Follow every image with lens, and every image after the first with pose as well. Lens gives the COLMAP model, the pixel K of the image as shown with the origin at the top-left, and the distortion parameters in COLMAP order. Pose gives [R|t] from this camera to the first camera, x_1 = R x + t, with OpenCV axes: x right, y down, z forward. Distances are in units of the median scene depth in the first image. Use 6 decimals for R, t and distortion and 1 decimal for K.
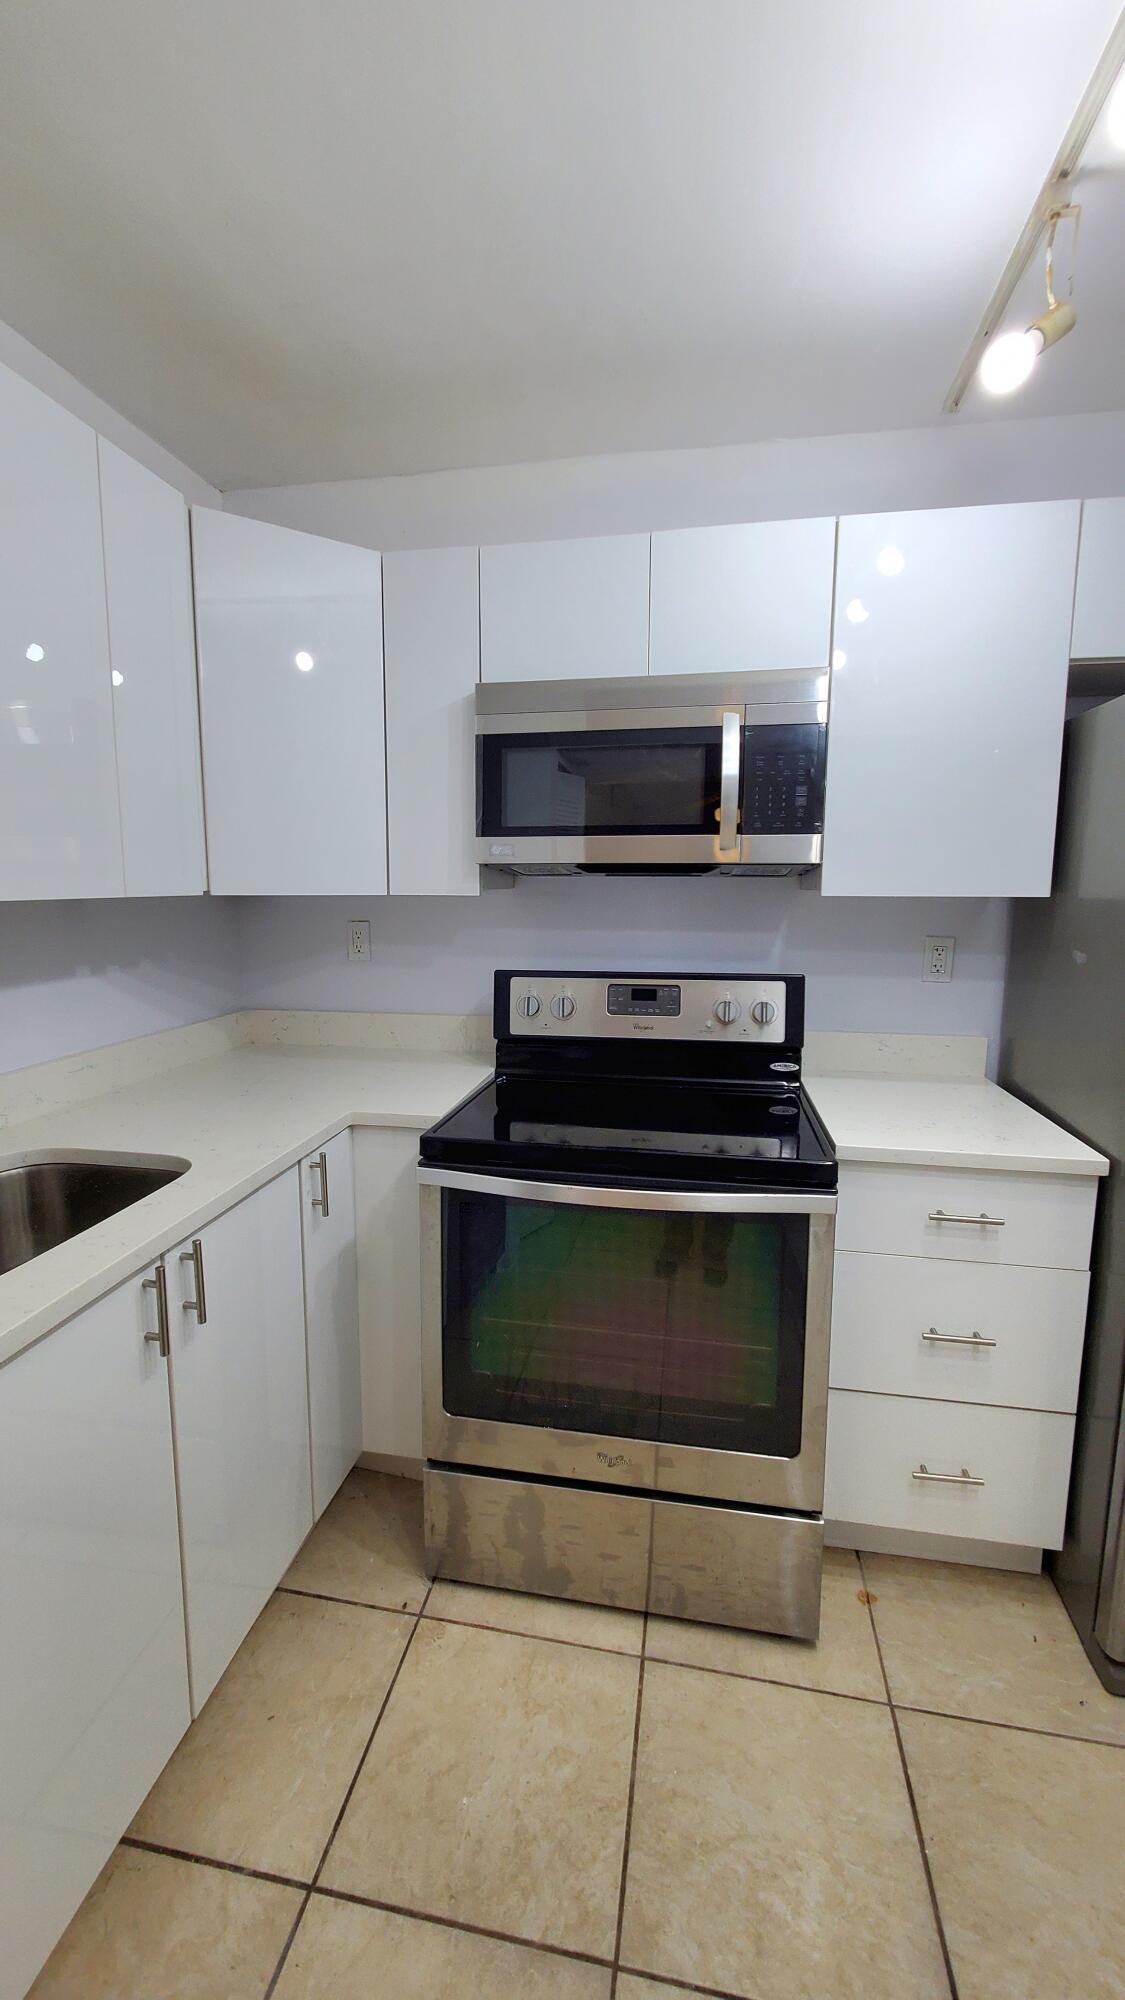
lens RADIAL K [[798.6, 0, 551.6], [0, 798.6, 987.9], [0, 0, 1]] dist [0.001252, -0.001363]
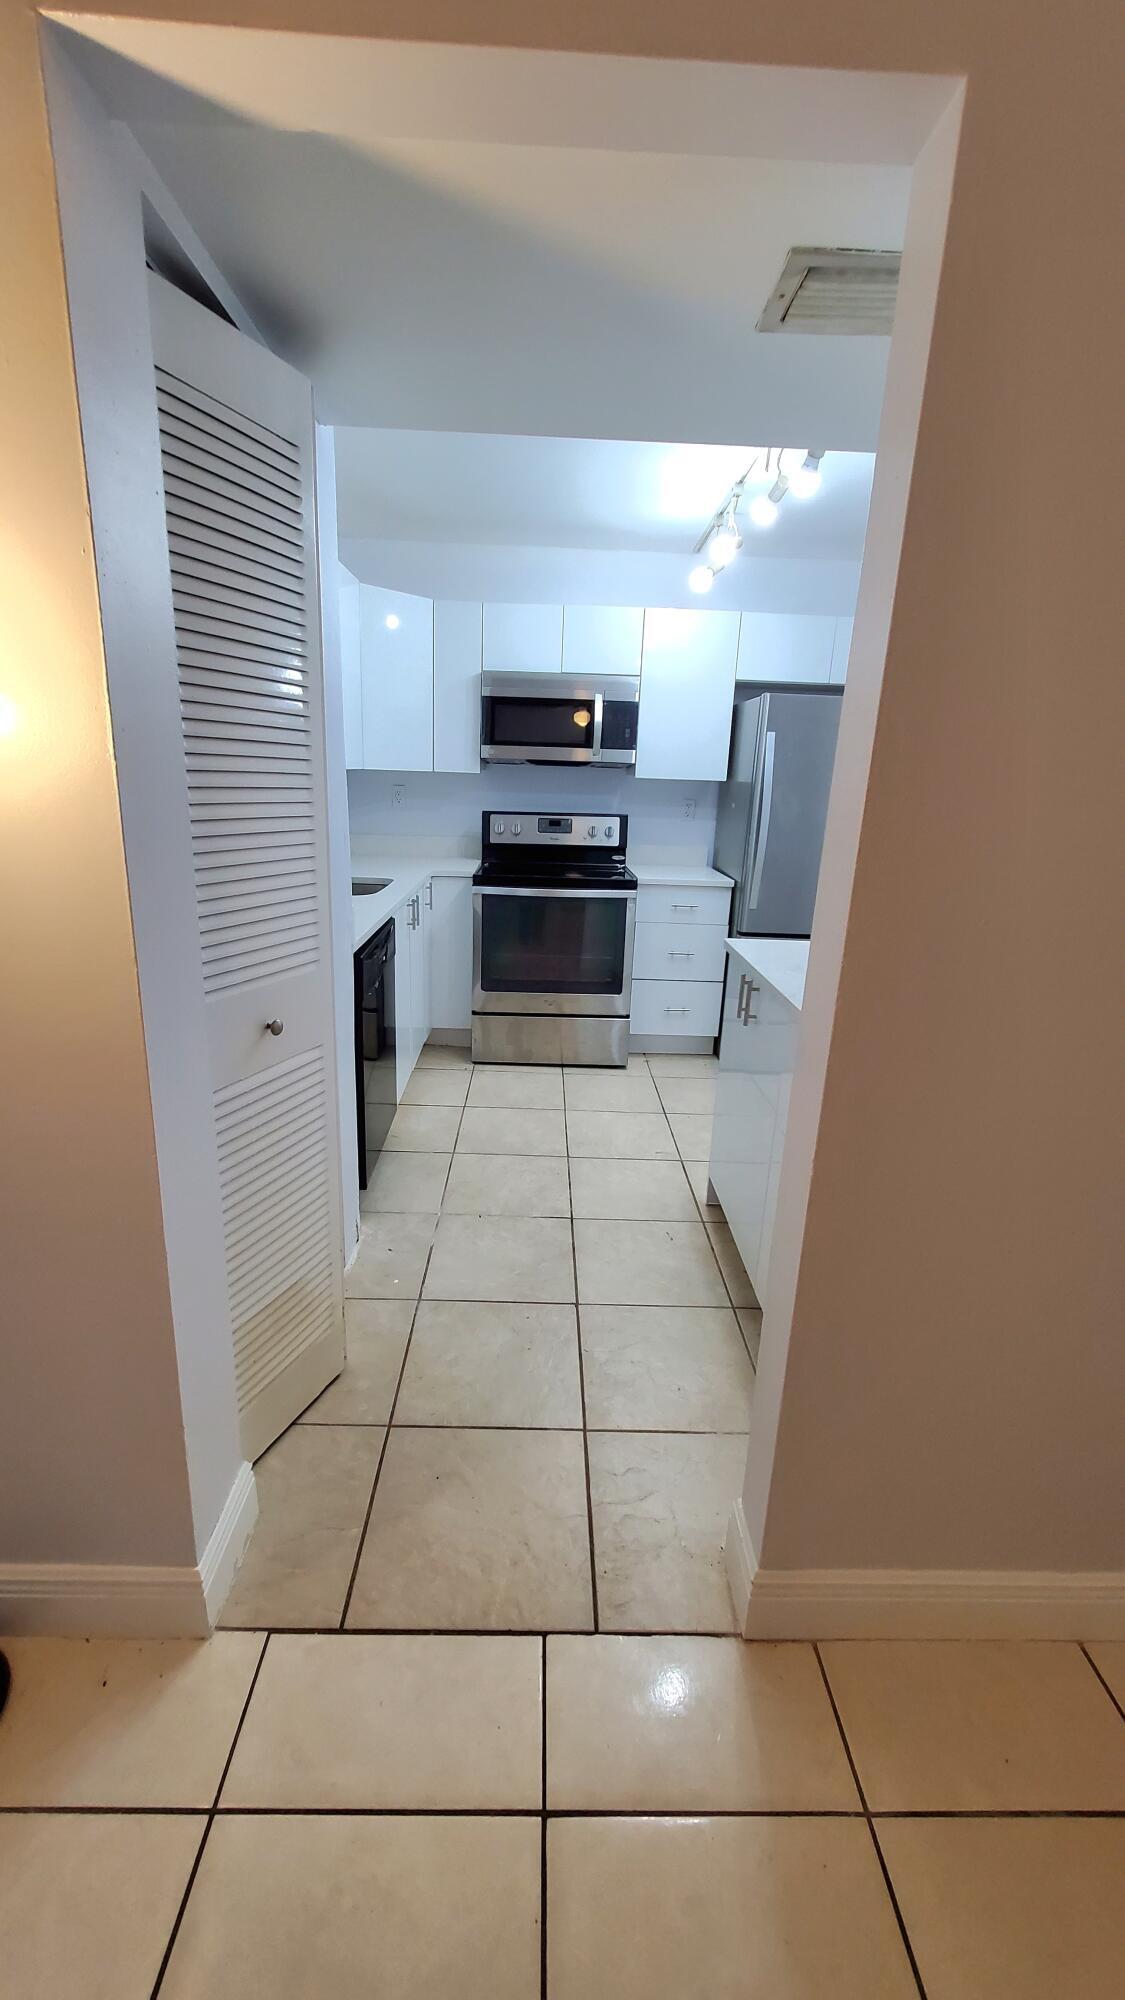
lens RADIAL K [[798.6, 0, 548.6], [0, 798.6, 988.1], [0, 0, 1]] dist [0.001252, -0.001363]
pose [[0.980487, -0.024370, 0.195069, -0.389202], [-0.002902, 0.990384, 0.138312, 0.177123], [-0.196564, -0.136179, 0.970988, -1.333144]]
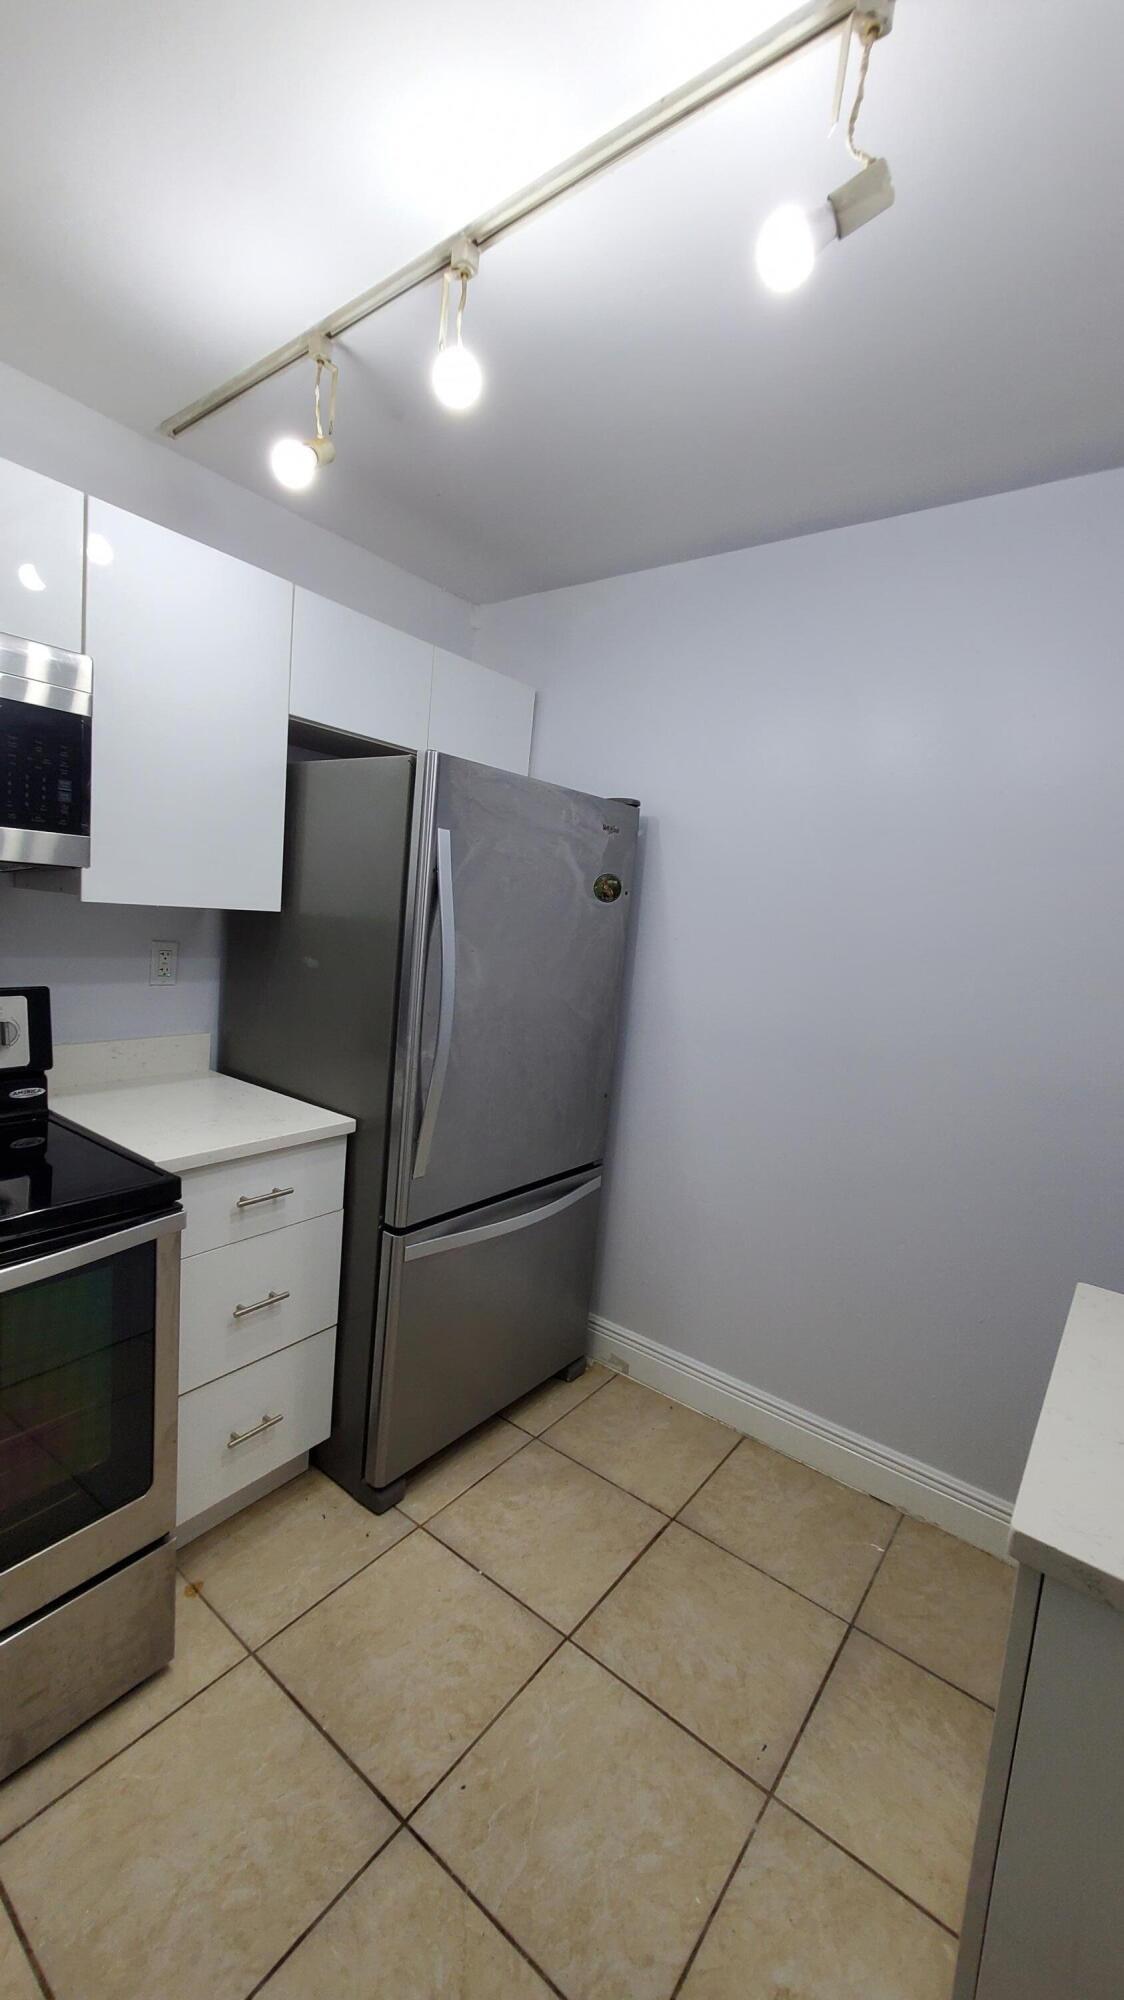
lens RADIAL K [[798.6, 0, 559.5], [0, 798.6, 989.7], [0, 0, 1]] dist [0.001252, -0.001363]
pose [[0.441526, -0.058867, 0.895316, -0.266229], [0.038154, 0.998175, 0.046815, -0.038069], [-0.896437, 0.013490, 0.442966, 0.105529]]
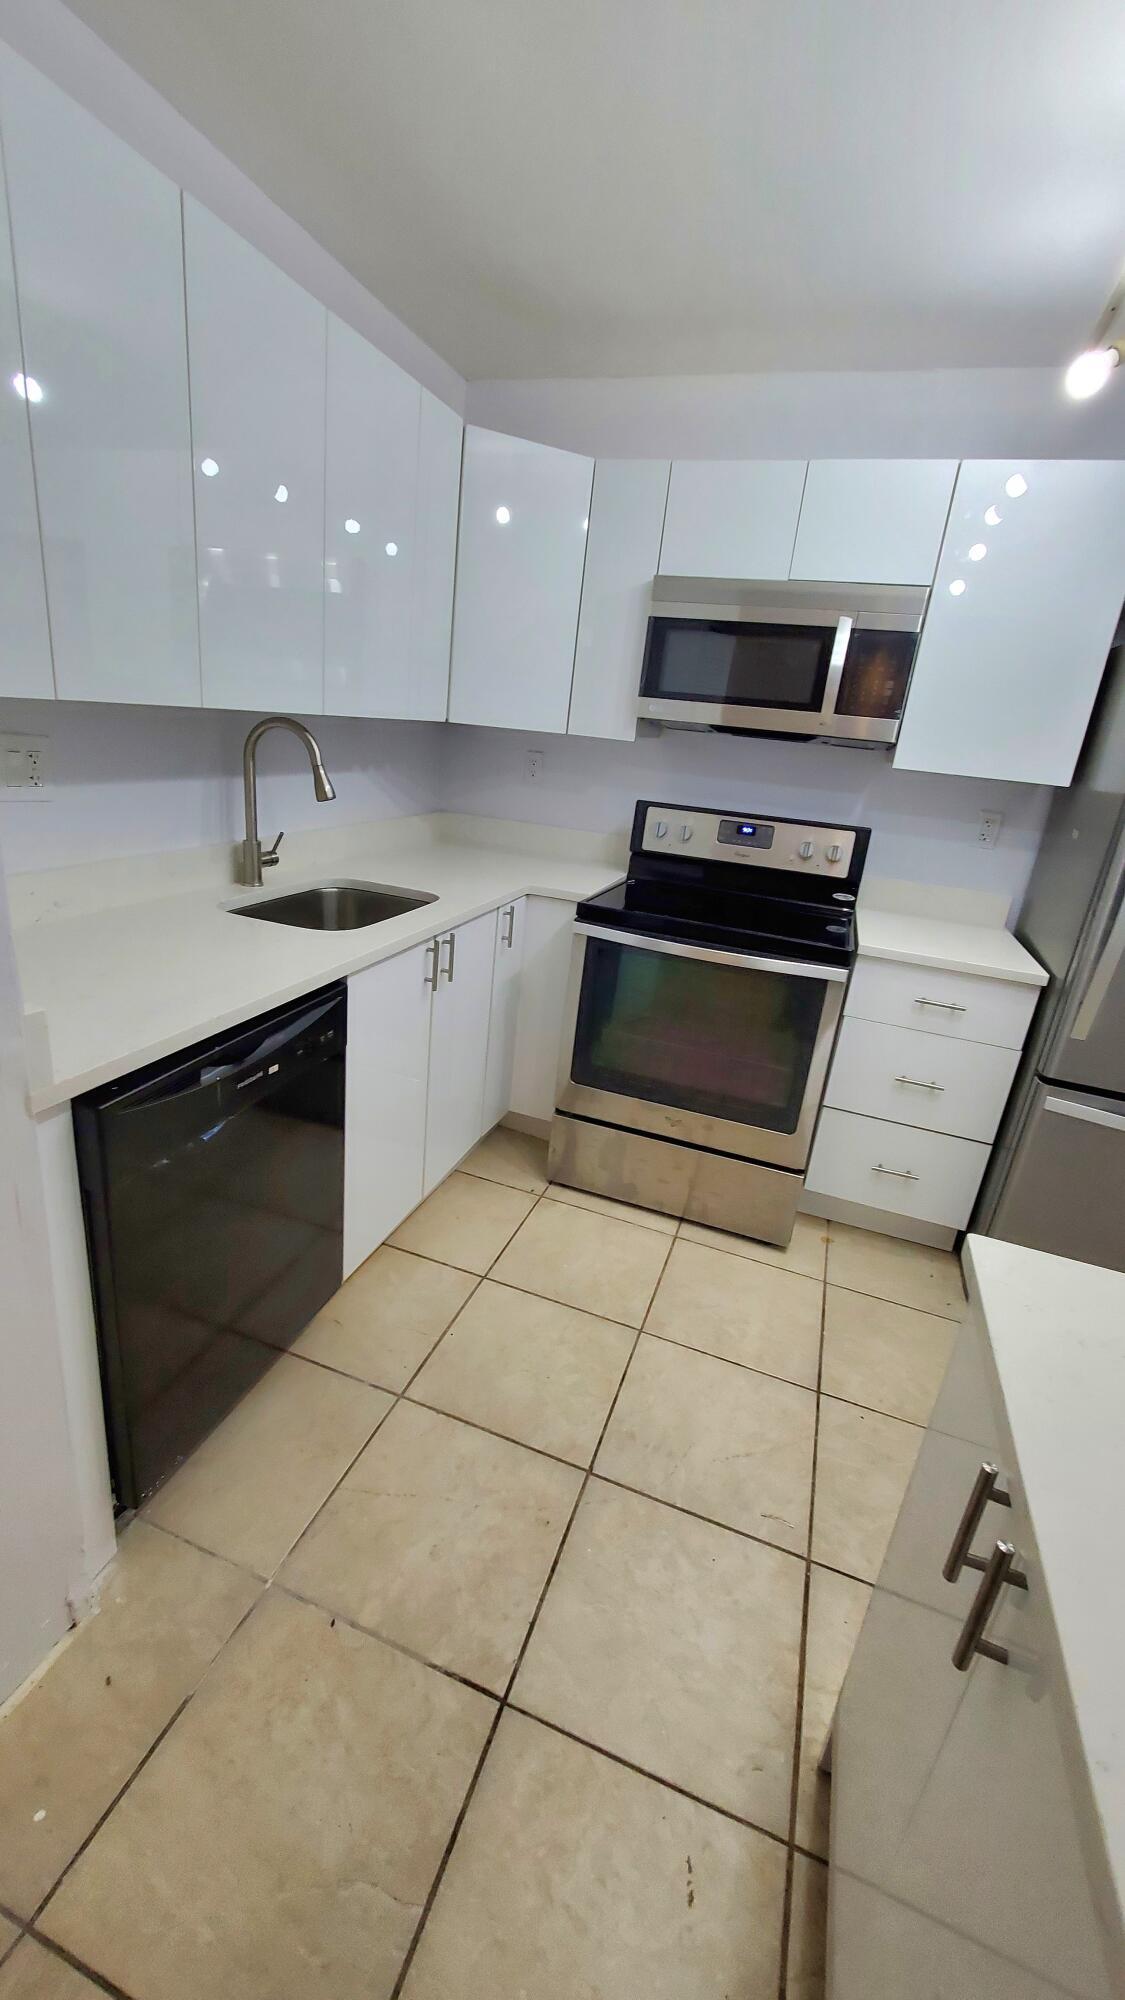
lens RADIAL K [[798.6, 0, 548.2], [0, 798.6, 990.5], [0, 0, 1]] dist [0.001252, -0.001363]
pose [[0.982457, 0.139937, -0.123272, -0.009495], [-0.114208, 0.974033, 0.195489, 0.054711], [0.147427, -0.177981, 0.972928, -0.472641]]
